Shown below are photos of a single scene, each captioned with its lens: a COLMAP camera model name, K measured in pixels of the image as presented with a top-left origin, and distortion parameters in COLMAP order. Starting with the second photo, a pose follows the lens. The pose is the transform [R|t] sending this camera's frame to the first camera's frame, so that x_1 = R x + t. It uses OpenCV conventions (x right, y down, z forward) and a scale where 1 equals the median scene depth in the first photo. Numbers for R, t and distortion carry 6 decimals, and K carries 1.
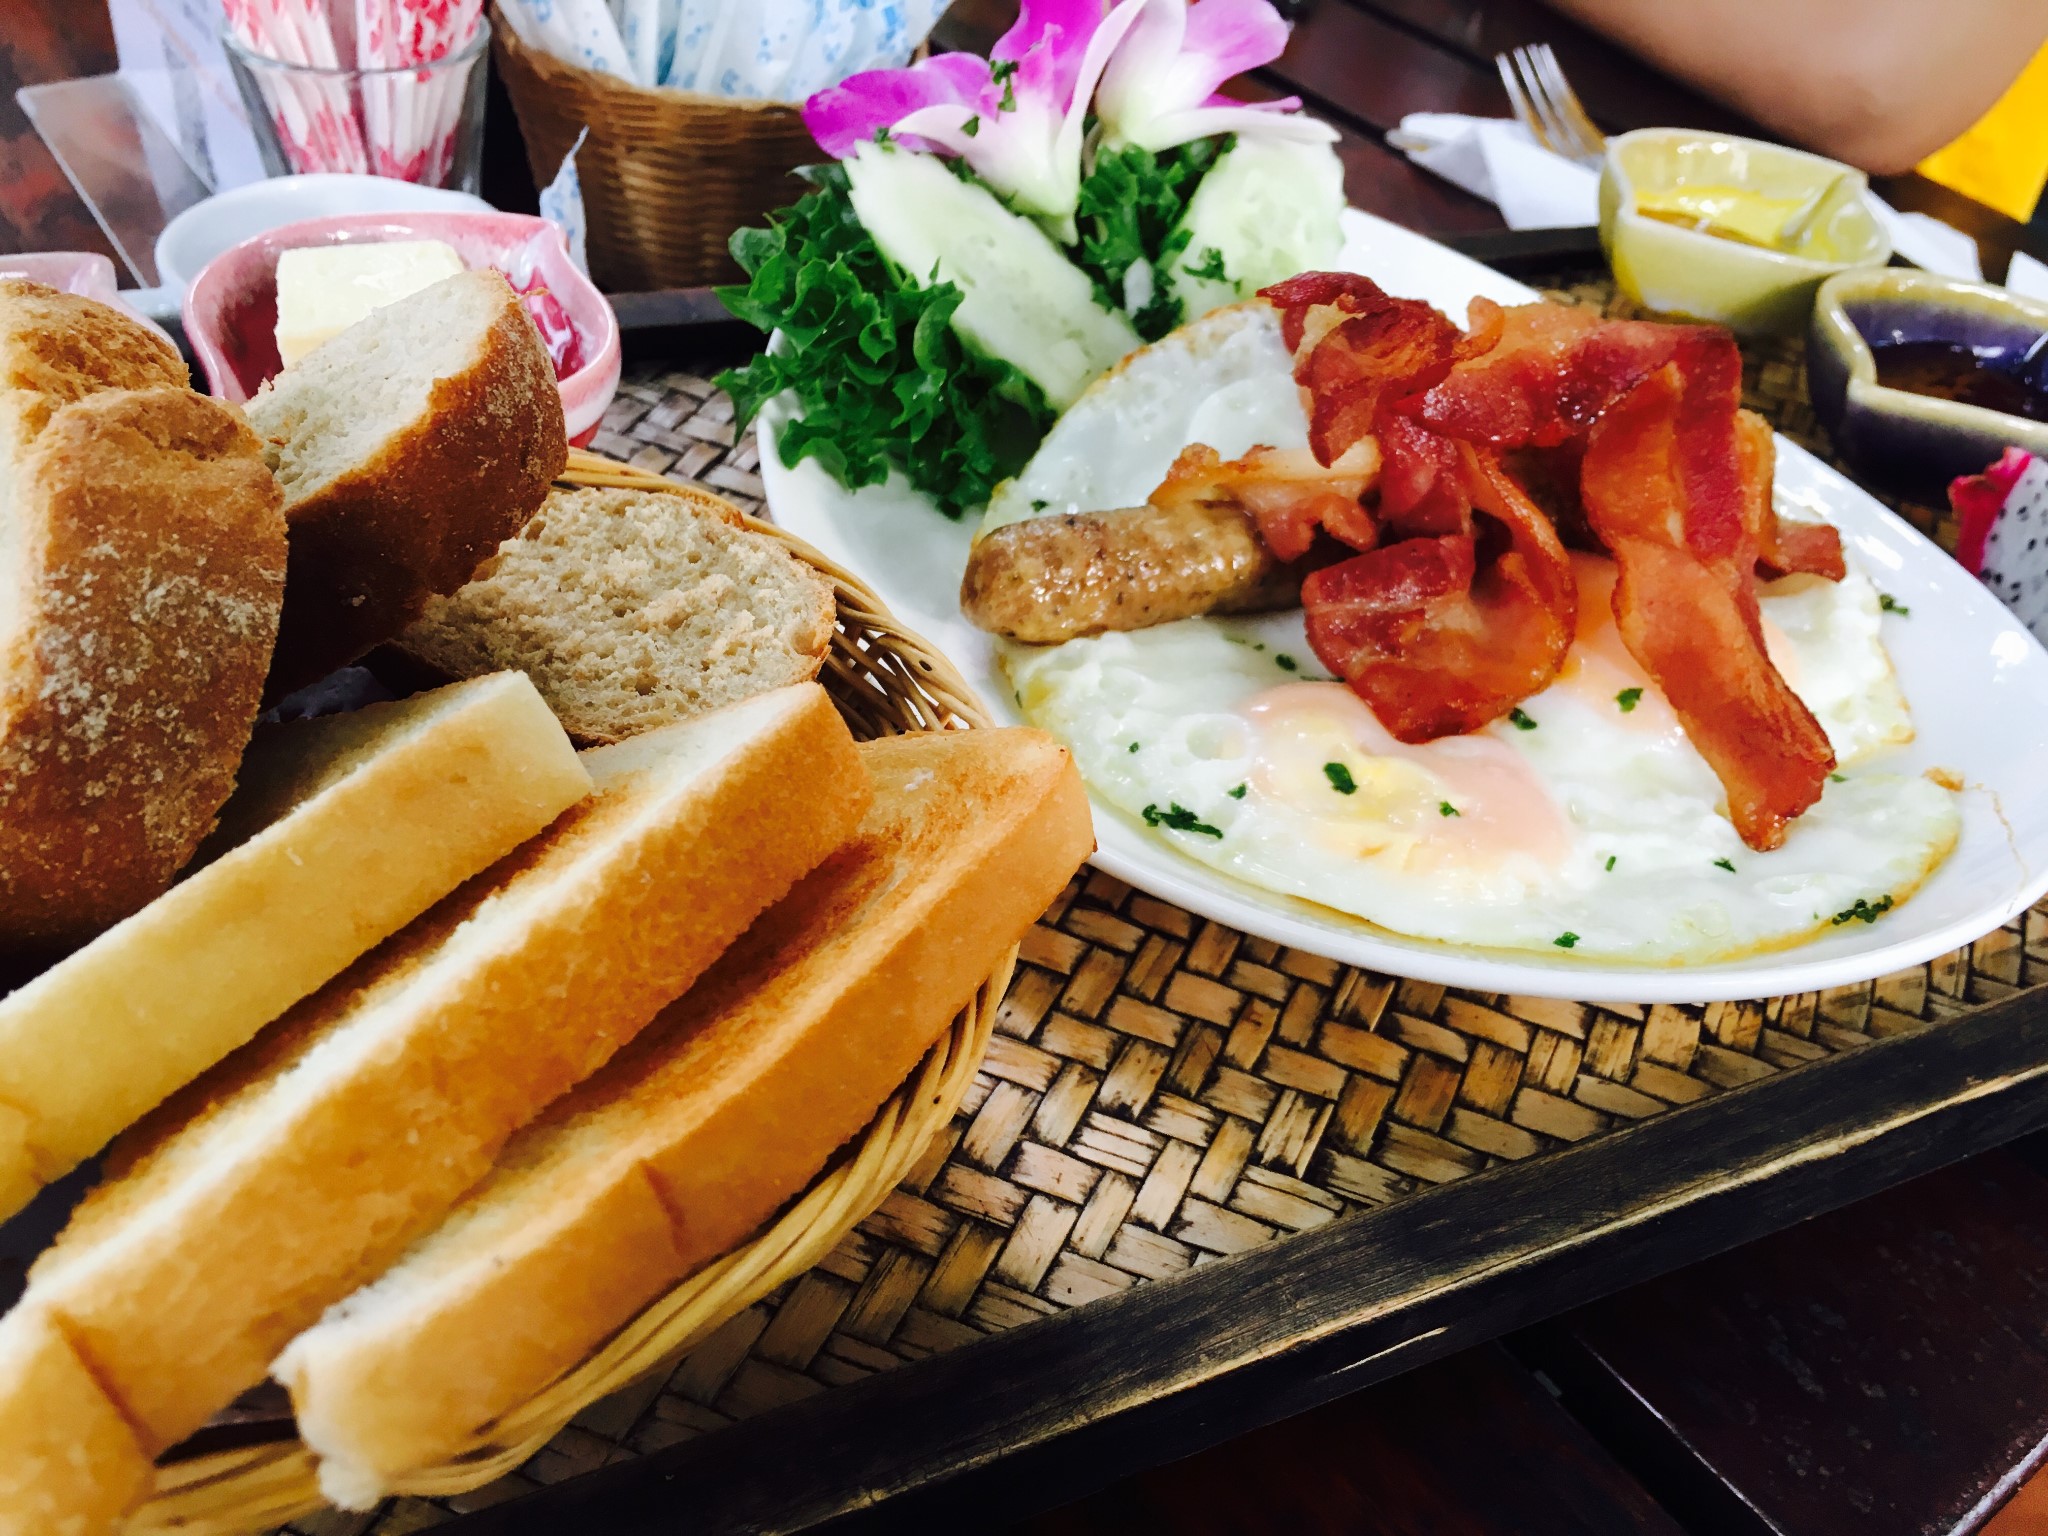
lens RADIAL K [[1730.8, 0, 1037.0], [0, 1730.8, 772.1], [0, 0, 1]] dist [0.055423, -0.091903]
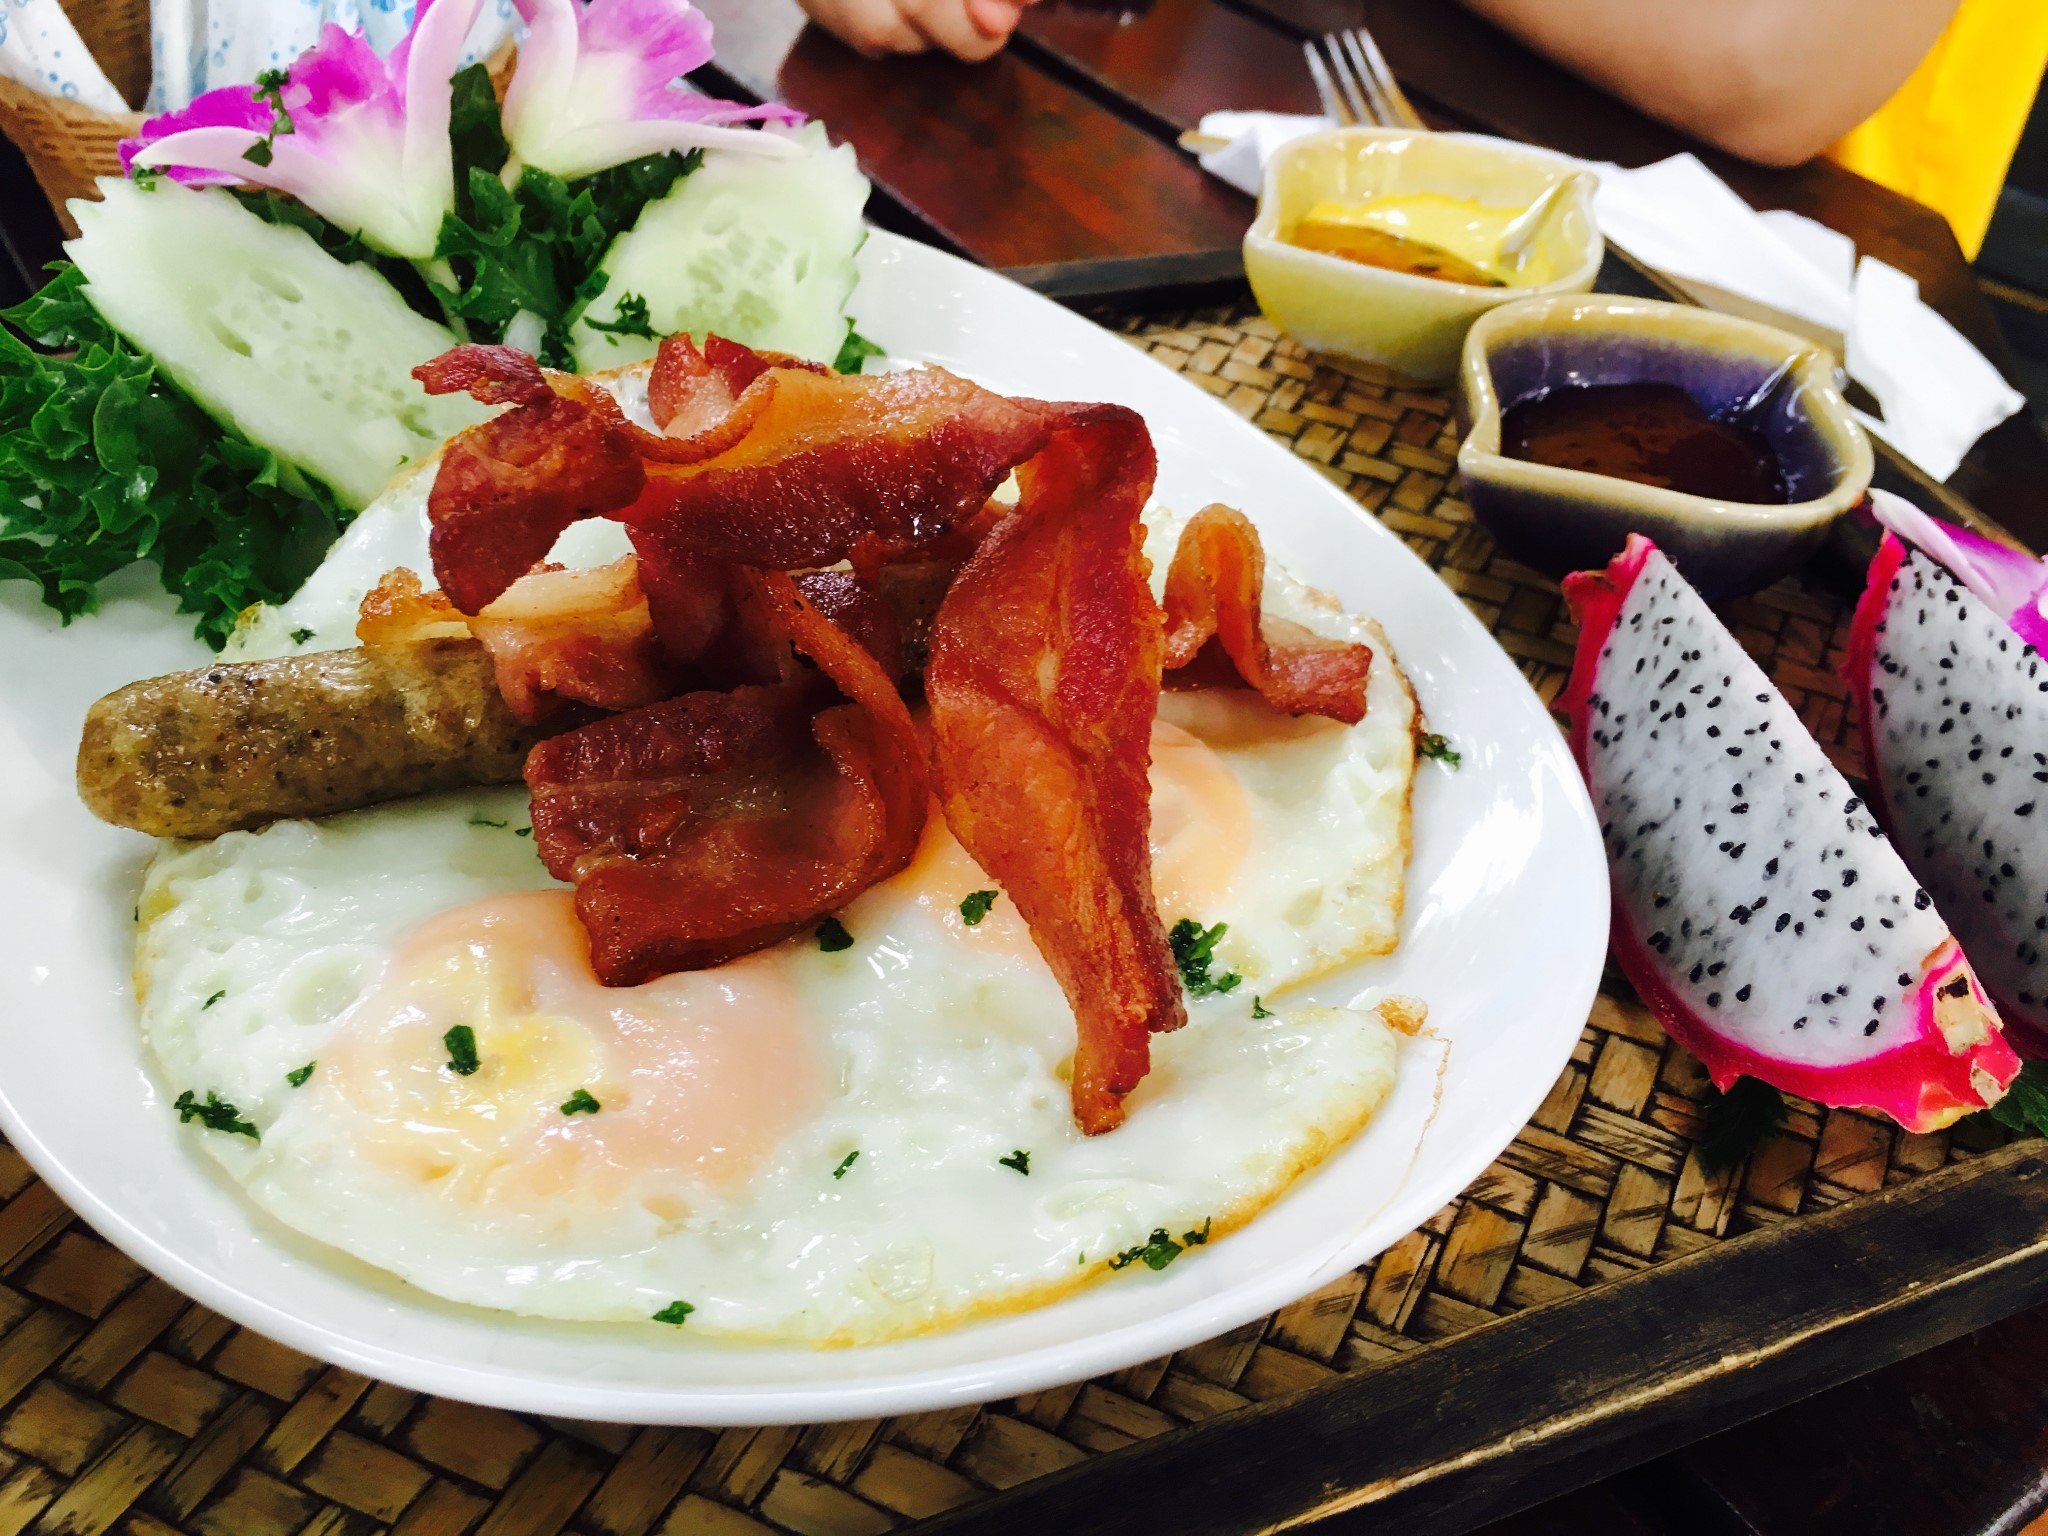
lens RADIAL K [[1730.8, 0, 1041.9], [0, 1730.8, 769.8], [0, 0, 1]] dist [0.055423, -0.091903]
pose [[0.998063, -0.006862, -0.061832, 0.410455], [0.006691, 0.999973, -0.002974, -0.097078], [0.061851, 0.002554, 0.998082, 0.260285]]
